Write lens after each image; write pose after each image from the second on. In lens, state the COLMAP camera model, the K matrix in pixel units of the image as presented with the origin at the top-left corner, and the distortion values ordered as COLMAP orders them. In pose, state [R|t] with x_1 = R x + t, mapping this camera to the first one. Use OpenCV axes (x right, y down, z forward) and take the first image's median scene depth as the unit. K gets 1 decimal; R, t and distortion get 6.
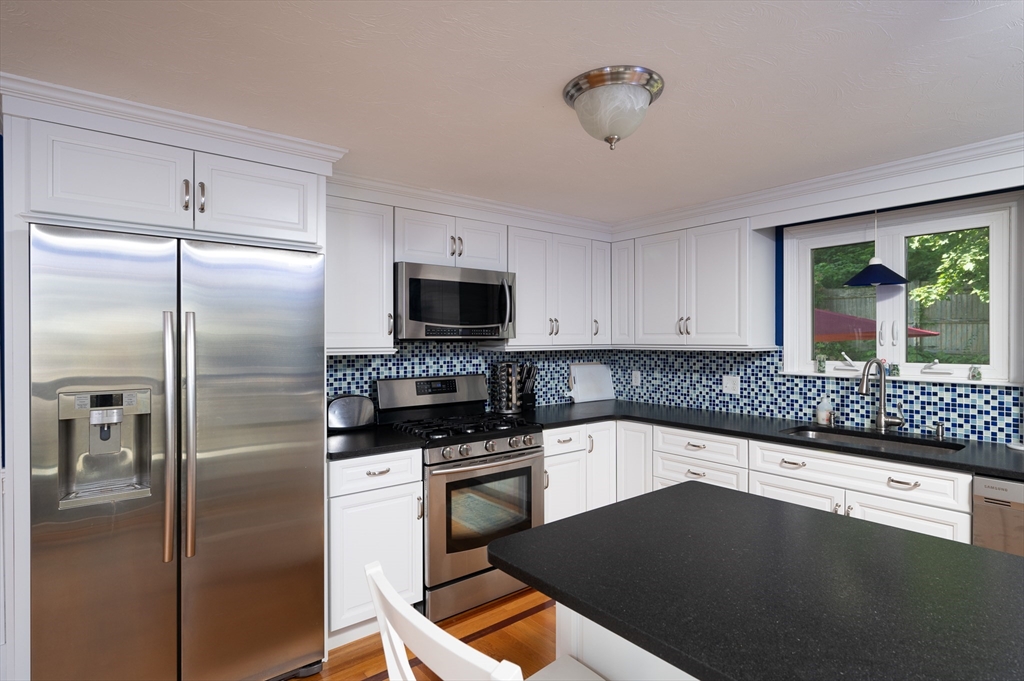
lens RADIAL K [[523.5, 0, 513.3], [0, 523.5, 342.9], [0, 0, 1]] dist [-0.000676, -0.000321]
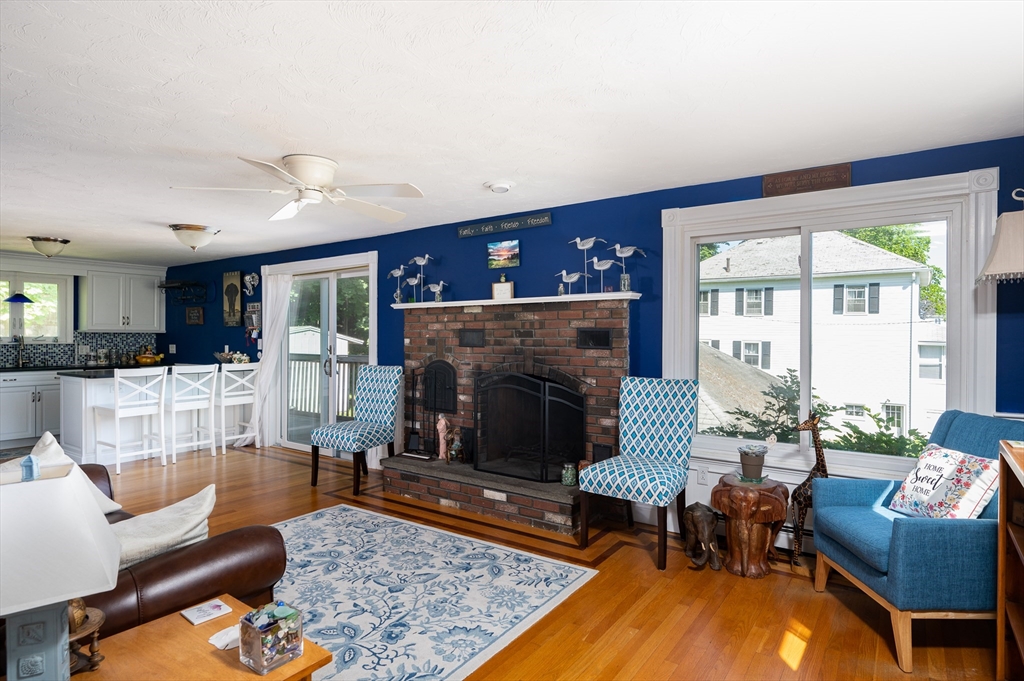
lens RADIAL K [[554.5, 0, 517.5], [0, 554.5, 338.7], [0, 0, 1]] dist [0.003908, -0.000155]
pose [[-0.278867, -0.002294, 0.960327, -1.893527], [0.006353, 0.999971, 0.004234, 0.043347], [-0.960309, 0.007282, -0.278844, -0.344814]]
